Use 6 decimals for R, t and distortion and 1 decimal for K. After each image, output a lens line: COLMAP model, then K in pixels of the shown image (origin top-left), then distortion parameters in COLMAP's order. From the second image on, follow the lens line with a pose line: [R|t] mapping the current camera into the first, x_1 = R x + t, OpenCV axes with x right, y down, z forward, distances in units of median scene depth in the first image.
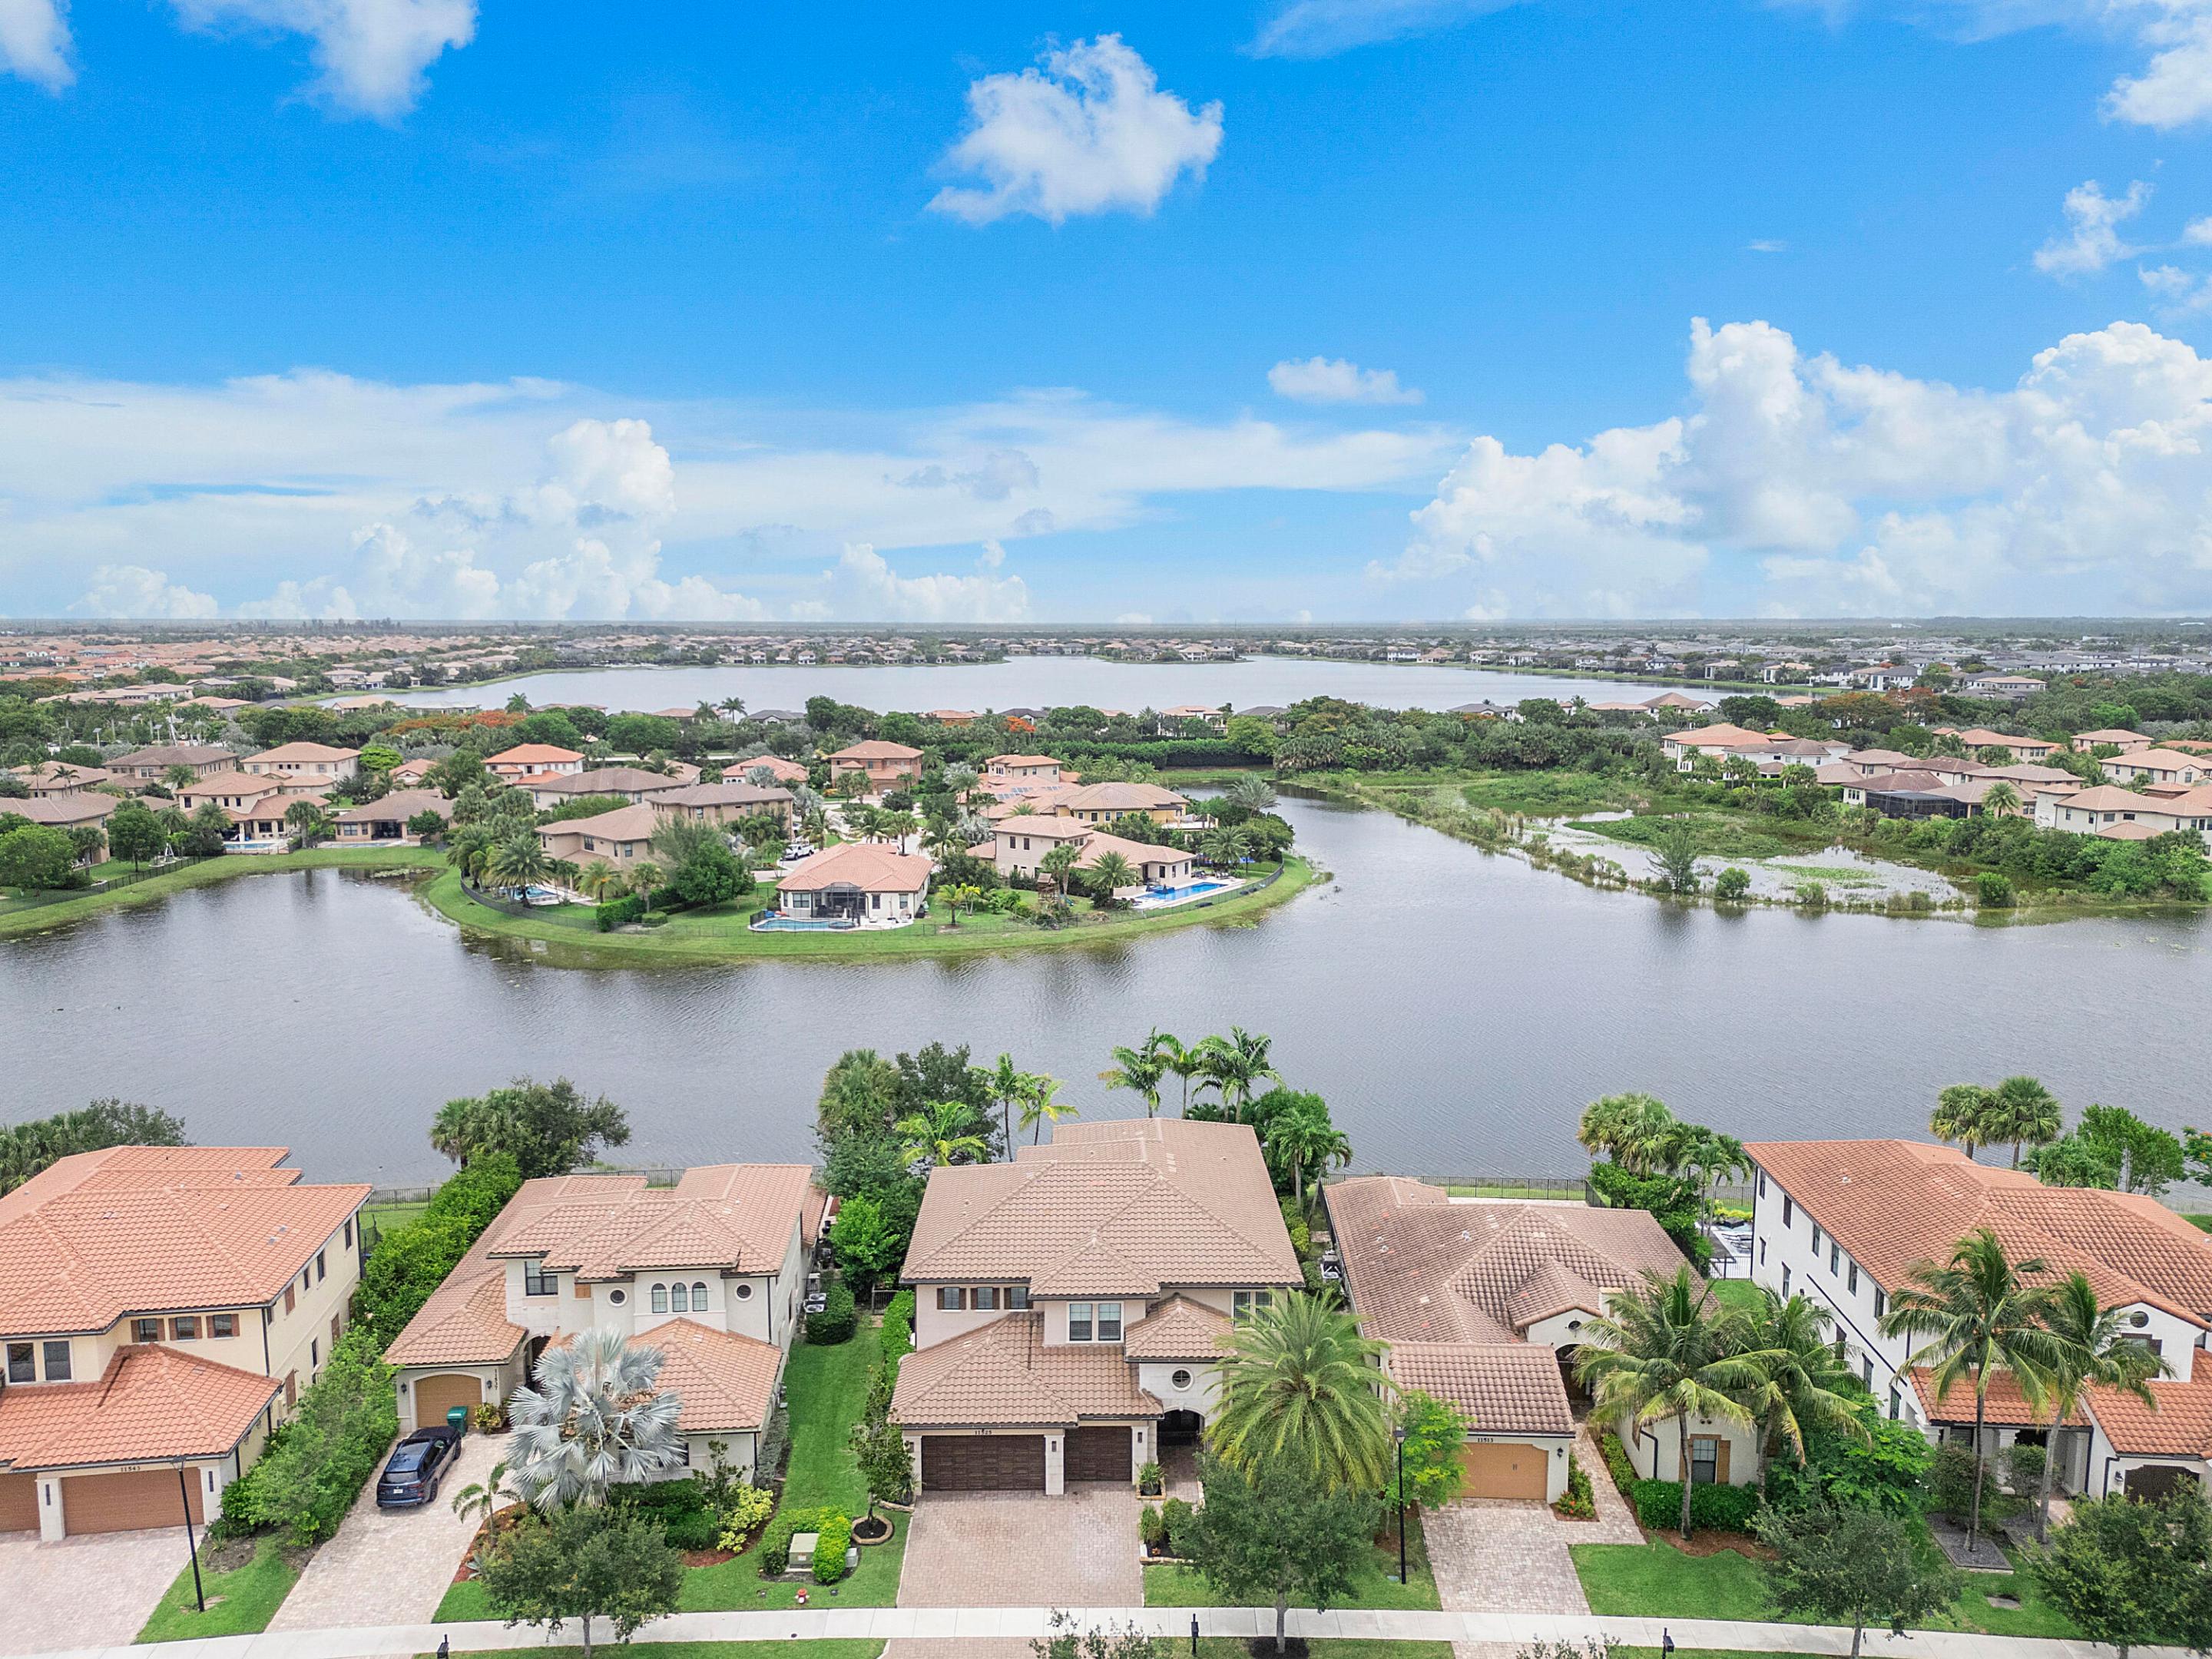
lens RADIAL K [[1543.1, 0, 1103.3], [0, 1543.1, 826.2], [0, 0, 1]] dist [0.072892, -0.072121]
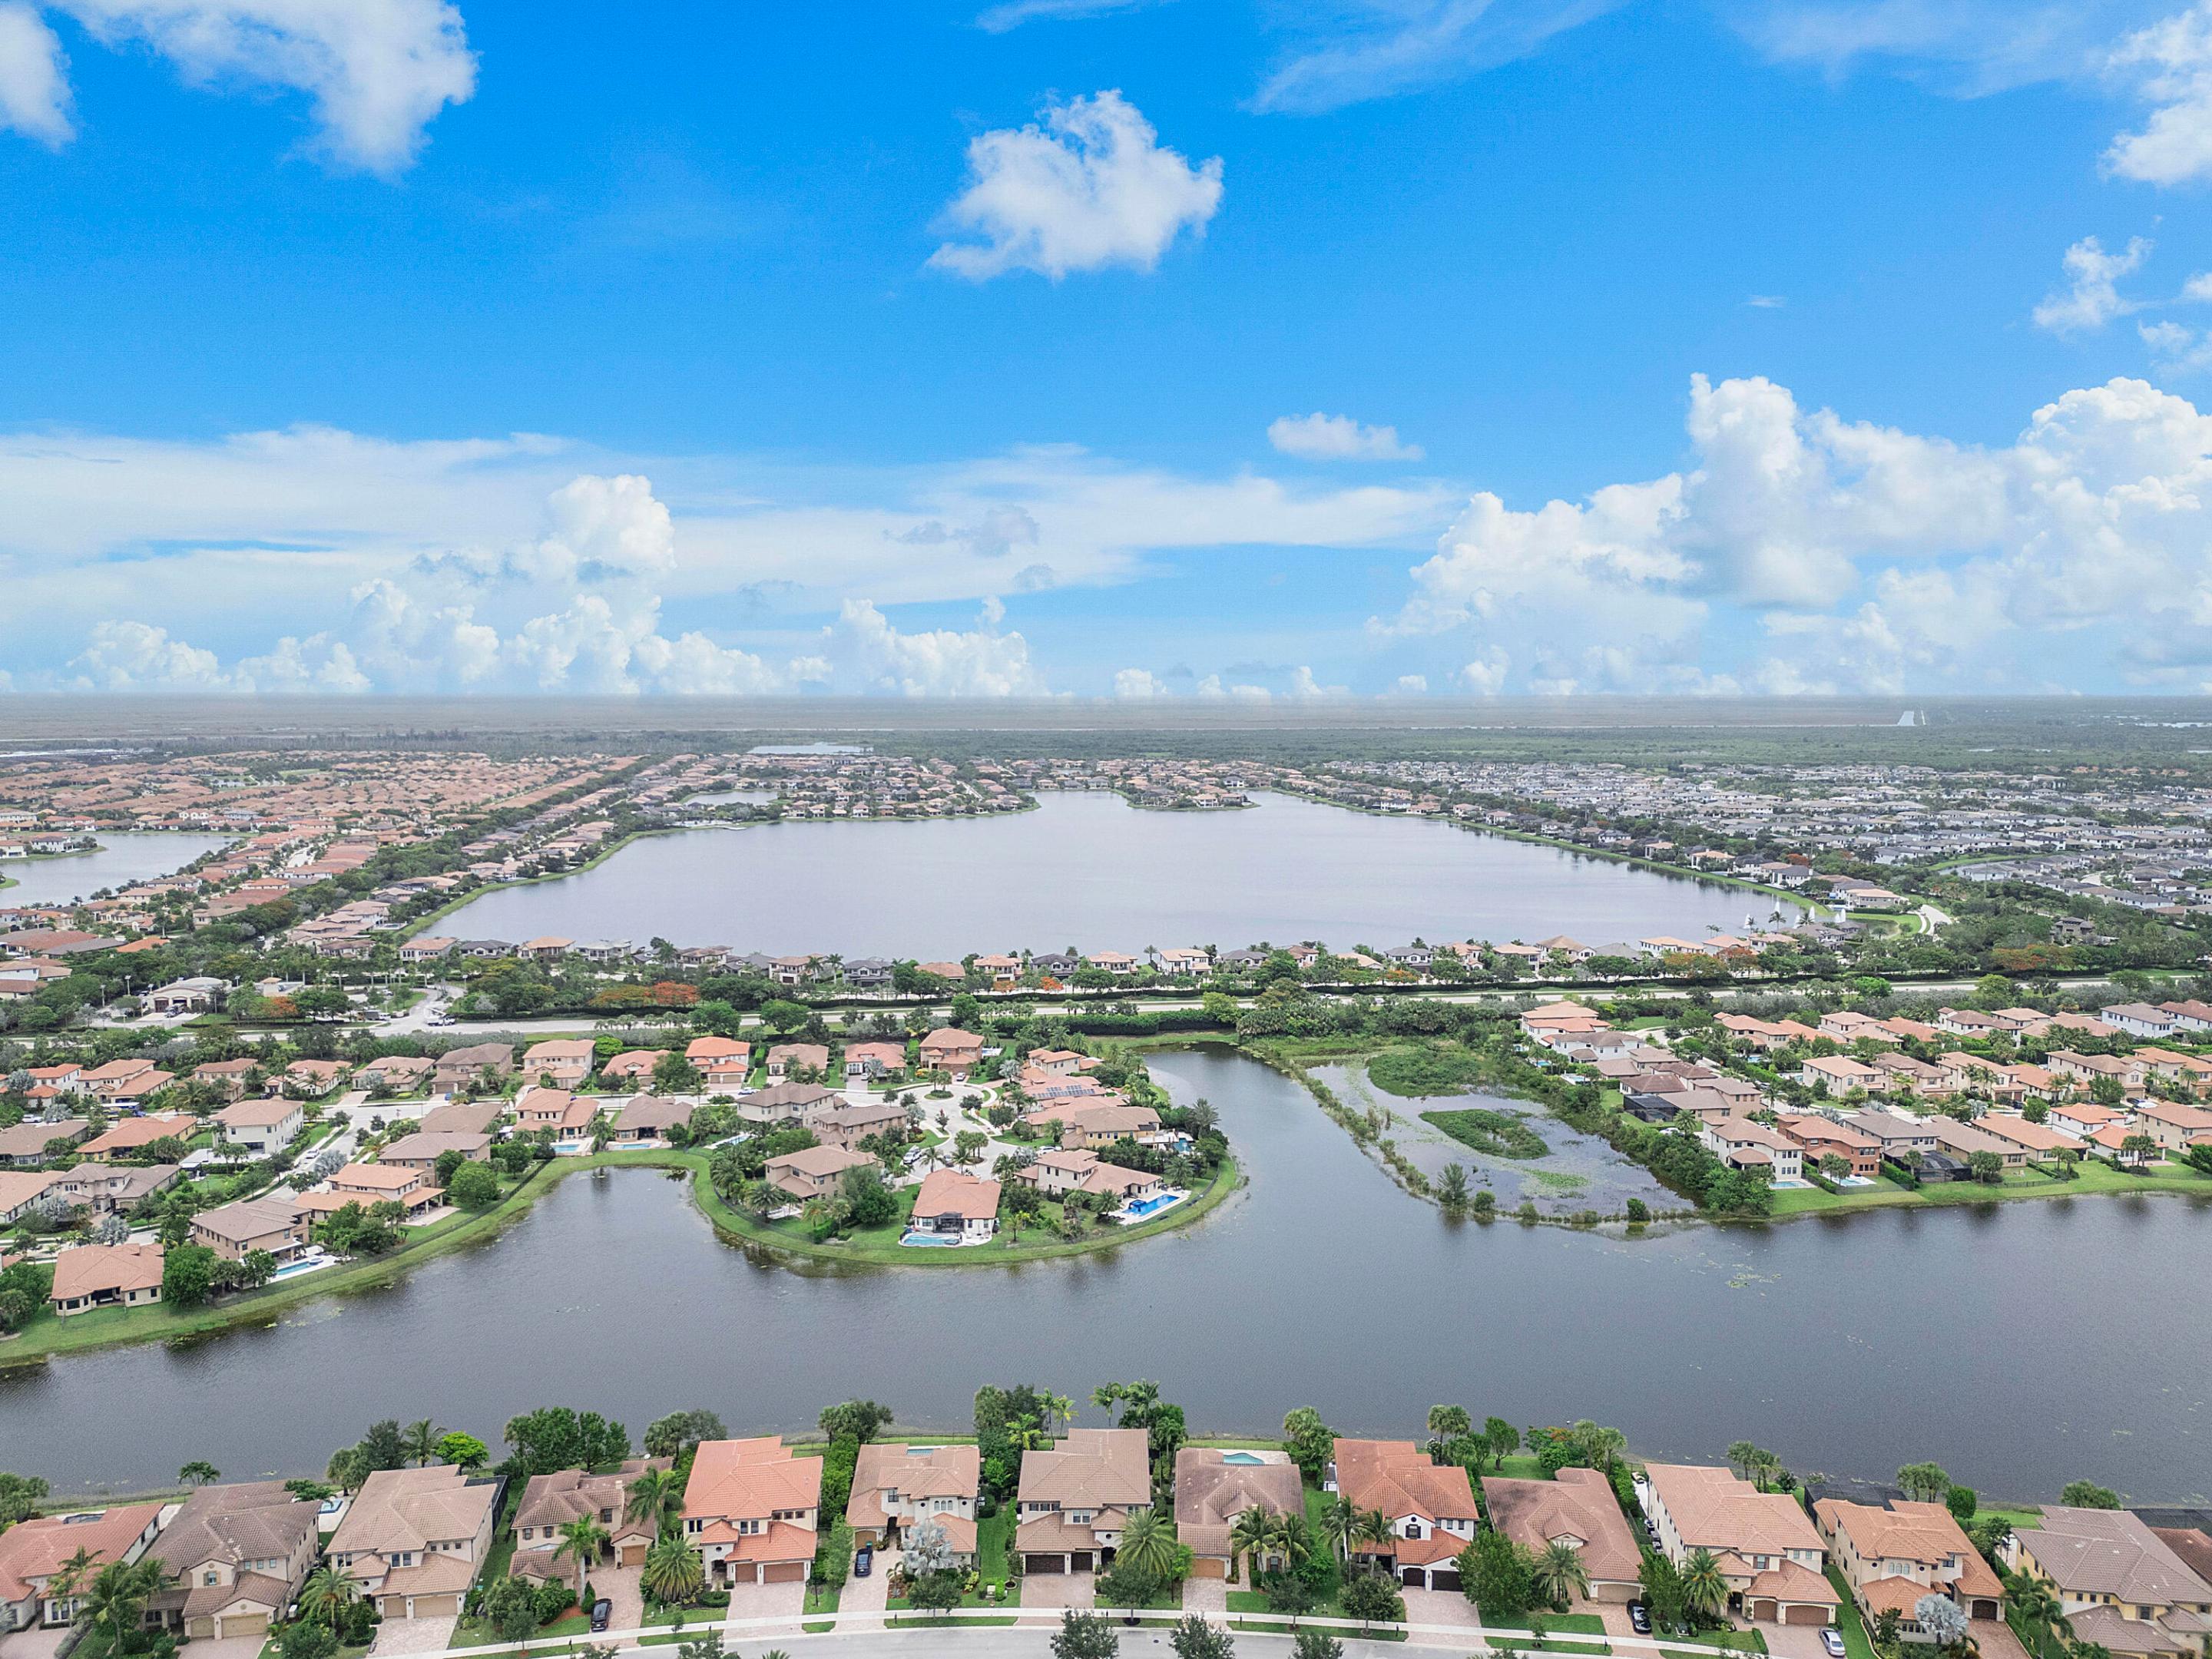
lens RADIAL K [[1543.1, 0, 1103.3], [0, 1543.1, 826.2], [0, 0, 1]] dist [0.072892, -0.072121]
pose [[0.999839, 0.001790, -0.017879, 0.072586], [-0.002576, 0.999027, -0.044031, -0.724618], [0.017783, 0.044070, 0.998870, -1.706062]]
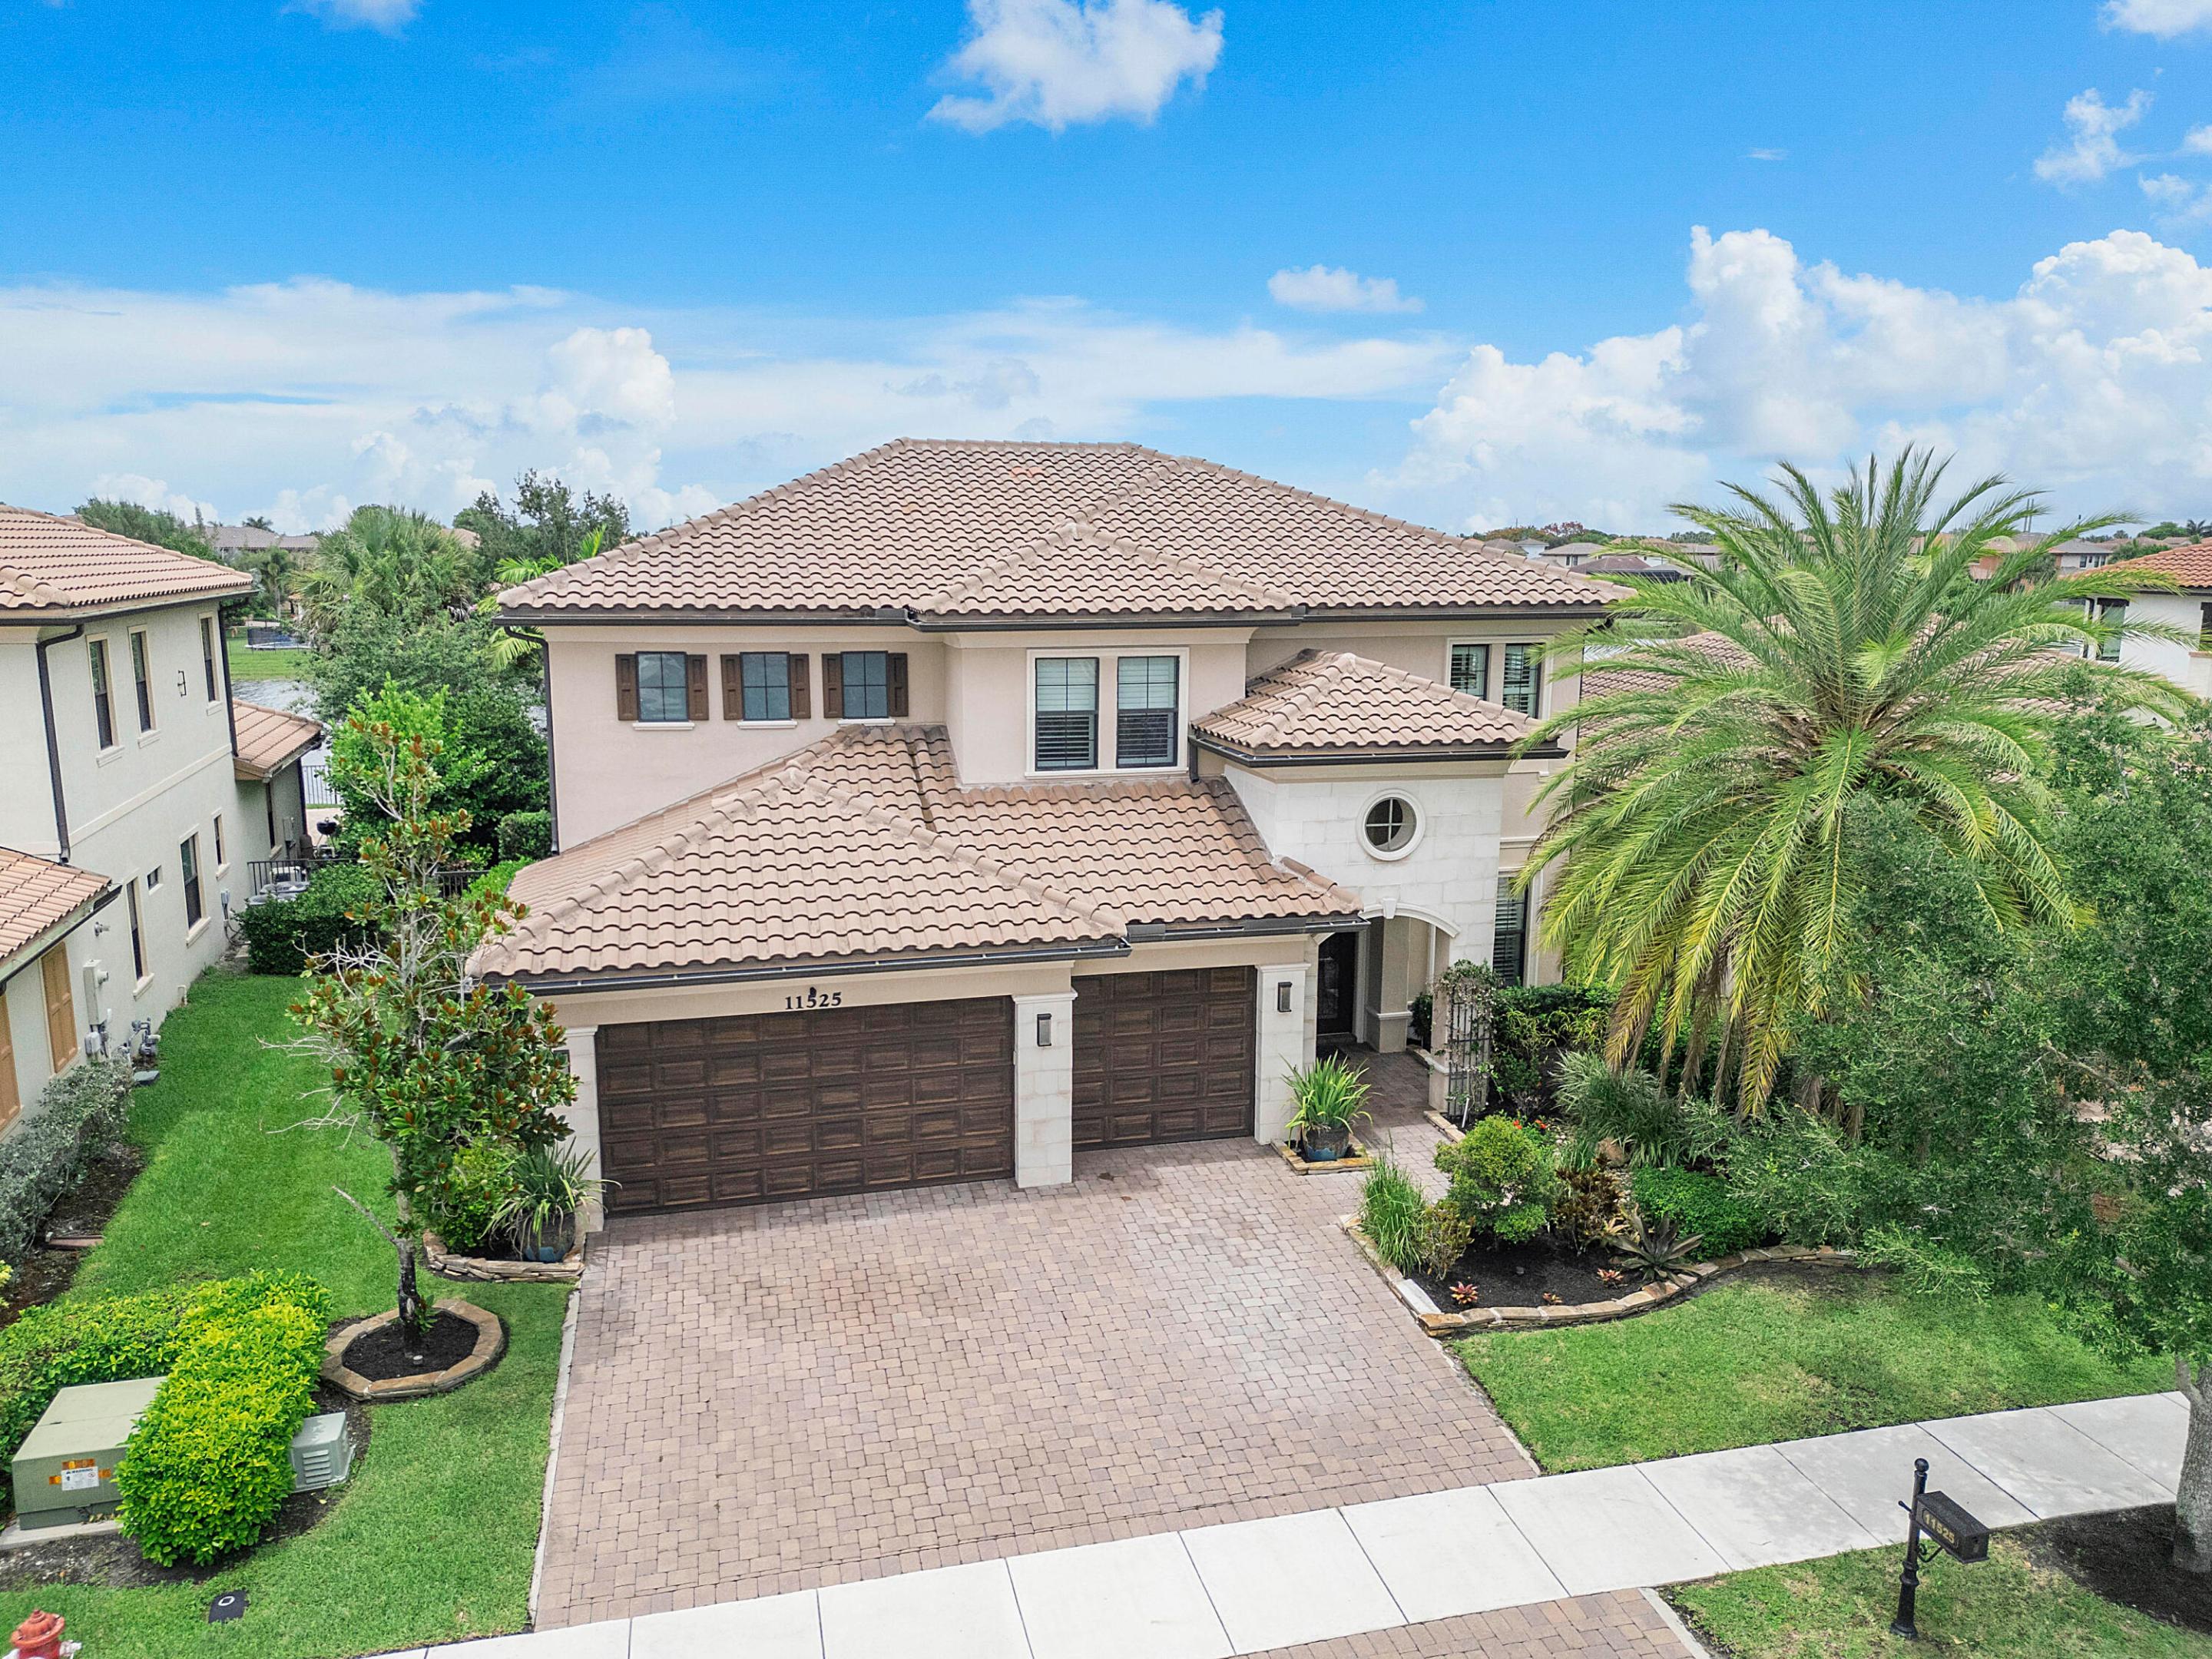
lens RADIAL K [[1560.6, 0, 1106.0], [0, 1560.6, 829.5], [0, 0, 1]] dist [0.071724, -0.070279]
pose [[0.971952, -0.041168, 0.231550, -0.069882], [0.028597, 0.997942, 0.057392, 0.262865], [-0.233436, -0.049160, 0.971129, 0.537291]]
